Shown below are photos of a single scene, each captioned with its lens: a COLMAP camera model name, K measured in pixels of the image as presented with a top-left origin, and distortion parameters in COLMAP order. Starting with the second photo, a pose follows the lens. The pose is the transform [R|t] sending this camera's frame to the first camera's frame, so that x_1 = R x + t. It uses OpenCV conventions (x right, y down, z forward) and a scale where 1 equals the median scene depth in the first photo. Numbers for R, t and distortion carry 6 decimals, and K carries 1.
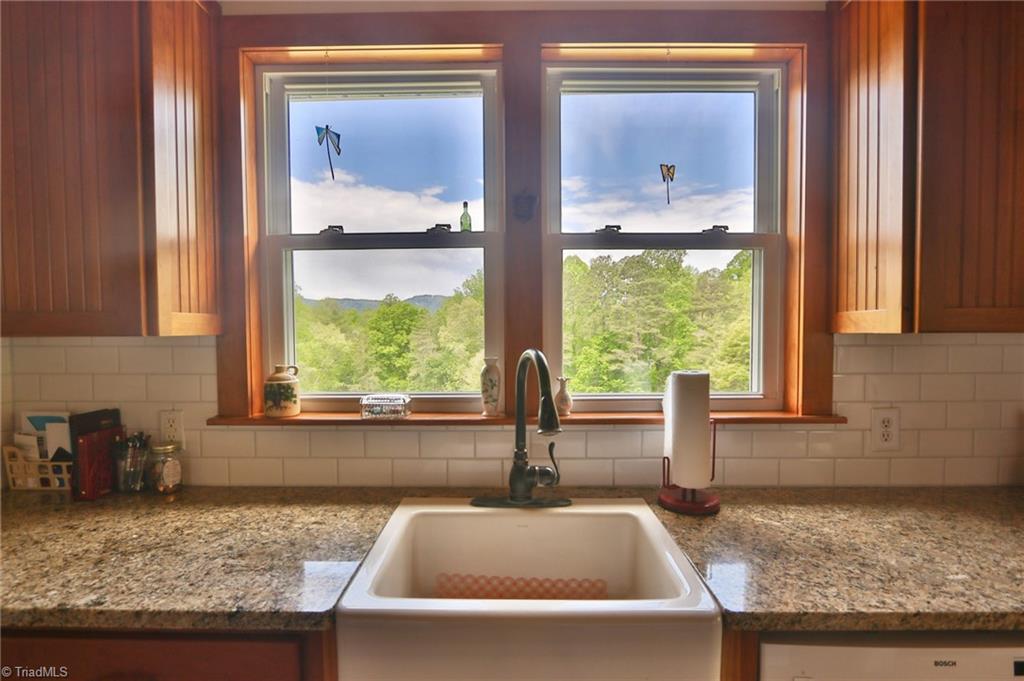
lens RADIAL K [[527.6, 0, 503.9], [0, 527.6, 355.2], [0, 0, 1]] dist [-0.016239, 0.004321]
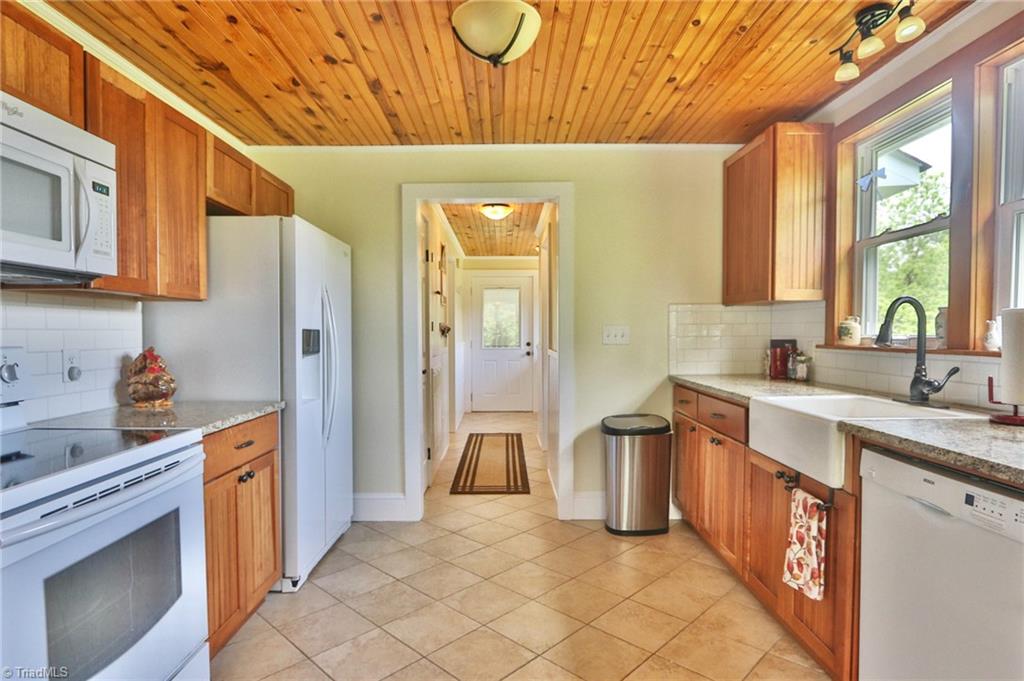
lens RADIAL K [[558.1, 0, 506.7], [0, 558.1, 350.2], [0, 0, 1]] dist [-0.011168, -0.000684]
pose [[0.013678, 0.033330, -0.999351, 1.416421], [-0.055578, 0.997925, 0.032521, 0.135694], [0.998361, 0.055098, 0.015502, -0.151509]]
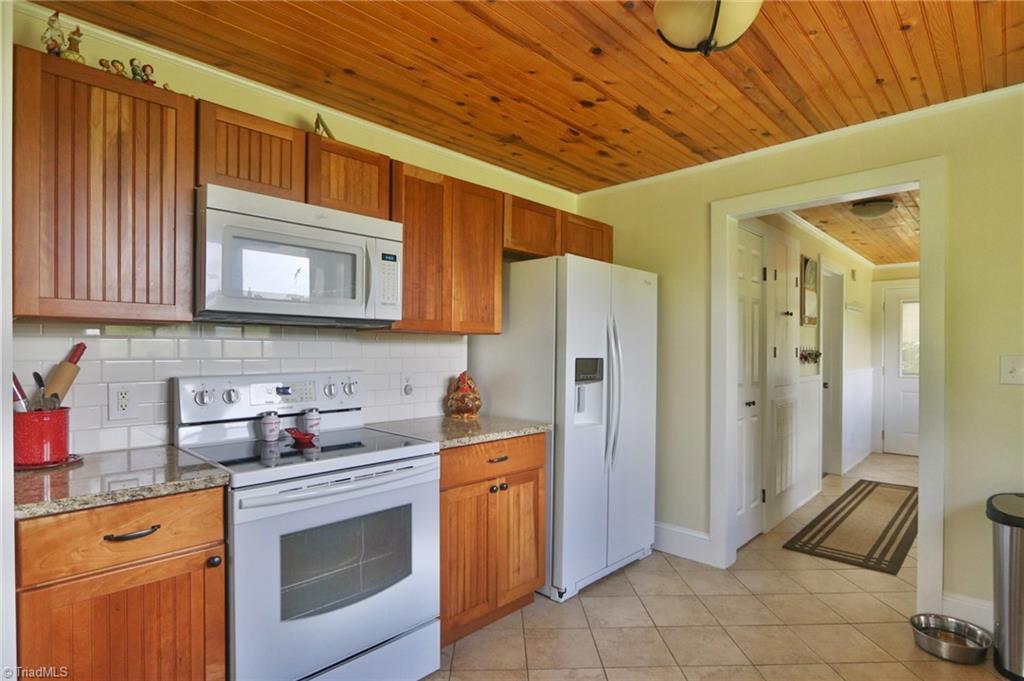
lens RADIAL K [[527.6, 0, 507.1], [0, 527.6, 350.4], [0, 0, 1]] dist [-0.016239, 0.004321]
pose [[-0.688012, -0.001113, -0.725699, 1.101817], [-0.045334, 0.998112, 0.041450, 0.072289], [0.724282, 0.061417, -0.686763, 0.288094]]
